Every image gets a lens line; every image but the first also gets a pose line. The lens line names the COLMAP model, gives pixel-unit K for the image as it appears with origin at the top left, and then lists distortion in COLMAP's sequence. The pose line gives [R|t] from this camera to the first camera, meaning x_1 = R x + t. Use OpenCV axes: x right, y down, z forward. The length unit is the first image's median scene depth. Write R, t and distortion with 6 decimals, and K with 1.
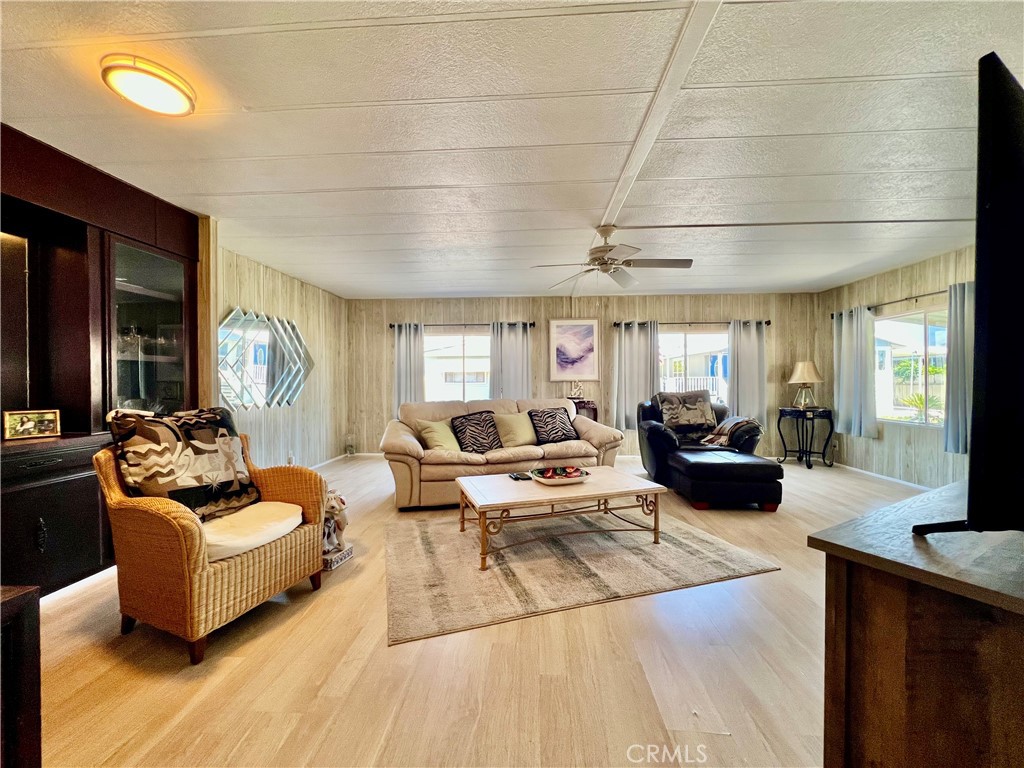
lens RADIAL K [[408.6, 0, 508.7], [0, 408.6, 385.7], [0, 0, 1]] dist [-0.001062, 0.000337]
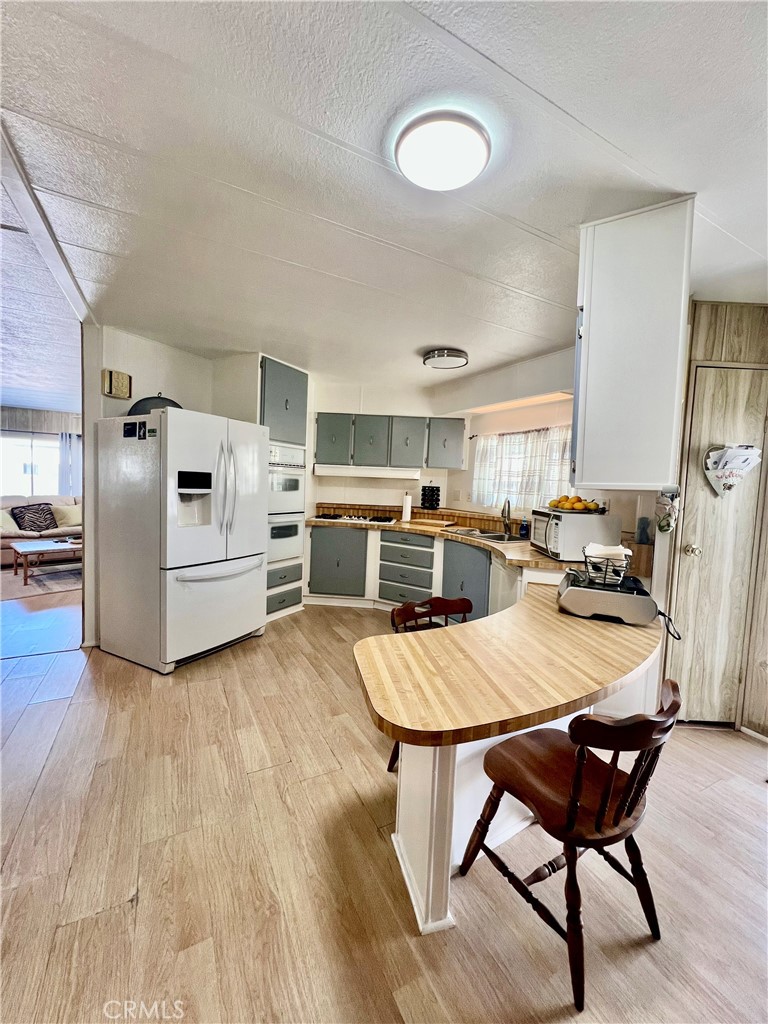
lens RADIAL K [[408.6, 0, 384.0], [0, 408.6, 512.0], [0, 0, 1]] dist [-0.001062, 0.000337]
pose [[0.850199, 0.001757, 0.526459, 0.143048], [-0.039141, 0.997438, 0.059882, -0.027781], [-0.525004, -0.071518, 0.848089, -0.588737]]
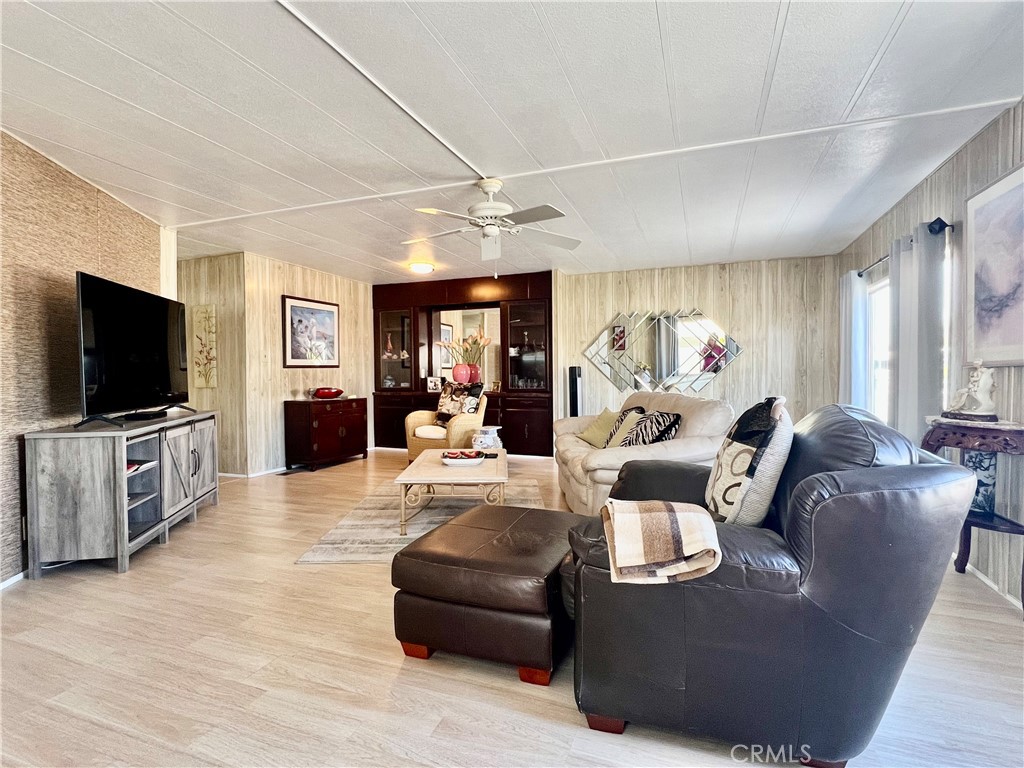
lens RADIAL K [[518.4, 0, 512.0], [0, 518.4, 384.0], [0, 0, 1]] dist [0.002529, 0.000327]
pose [[-0.293109, 0.027163, -0.955693, 0.682507], [-0.004192, 0.999550, 0.029695, -0.007103], [0.956070, 0.012710, -0.292863, 0.750386]]
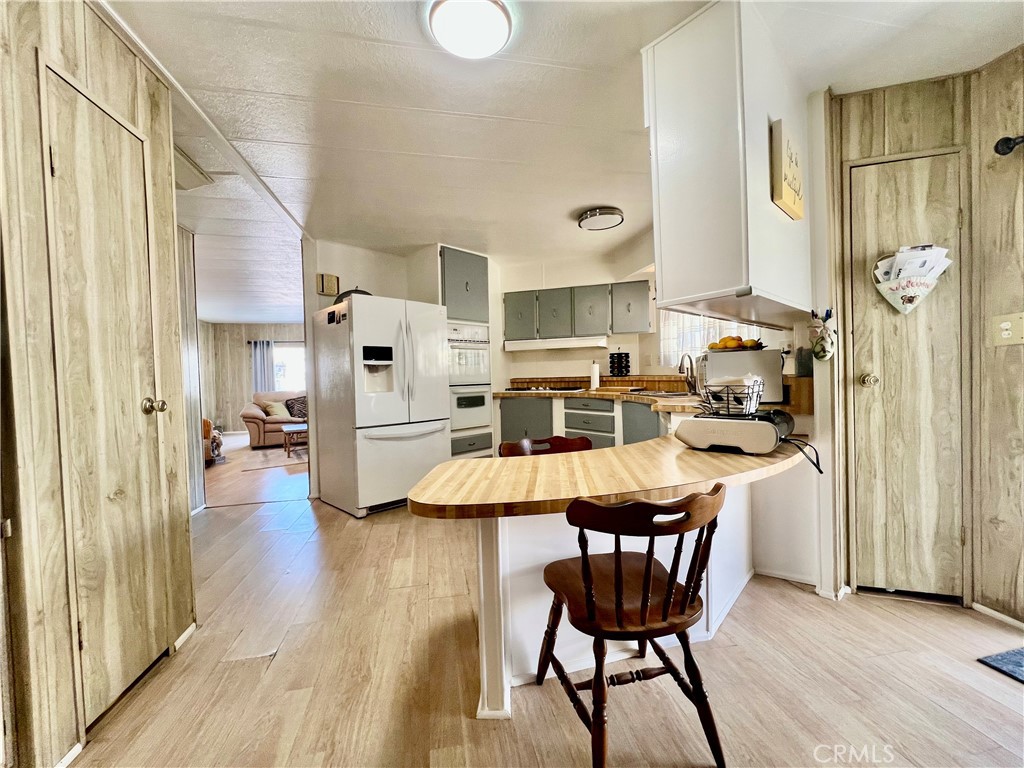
lens RADIAL K [[408.6, 0, 508.7], [0, 408.6, 385.7], [0, 0, 1]] dist [-0.001062, 0.000337]
pose [[0.965733, -0.026769, 0.258153, 0.230430], [0.024404, 0.999626, 0.012365, 0.012687], [-0.258388, -0.005642, 0.966025, -0.655650]]
